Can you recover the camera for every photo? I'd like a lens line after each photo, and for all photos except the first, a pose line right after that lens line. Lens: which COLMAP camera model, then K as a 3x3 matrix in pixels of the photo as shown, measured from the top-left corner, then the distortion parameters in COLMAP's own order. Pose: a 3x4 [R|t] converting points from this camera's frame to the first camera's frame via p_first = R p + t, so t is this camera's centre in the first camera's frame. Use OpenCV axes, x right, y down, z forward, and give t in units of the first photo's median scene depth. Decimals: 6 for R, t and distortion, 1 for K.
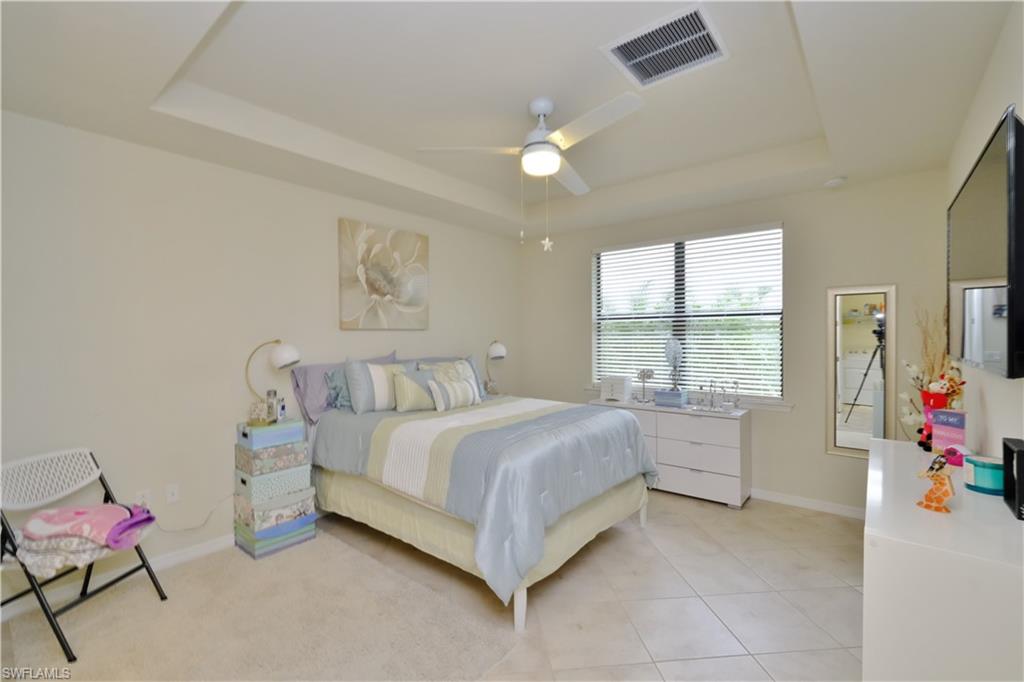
lens RADIAL K [[444.5, 0, 510.9], [0, 444.5, 338.3], [0, 0, 1]] dist [-0.002181, -0.000101]
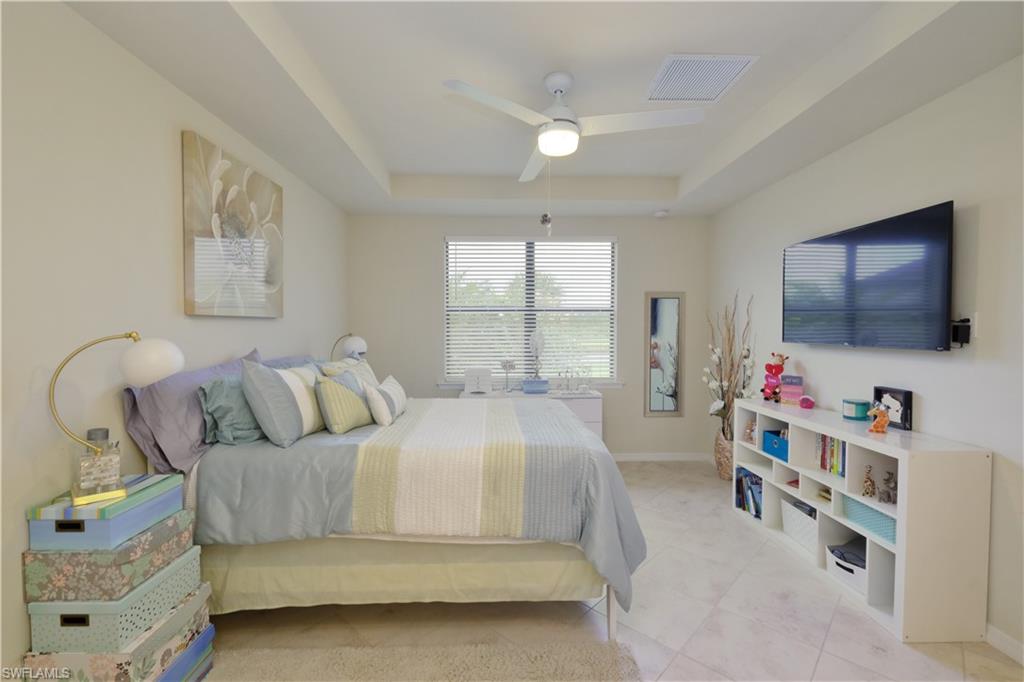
lens RADIAL K [[444.5, 0, 510.9], [0, 444.5, 338.3], [0, 0, 1]] dist [-0.002181, -0.000101]
pose [[0.754377, -0.011266, 0.656345, -0.436643], [0.001336, 0.999877, 0.015627, 0.002448], [-0.656440, -0.010912, 0.754299, 0.246795]]
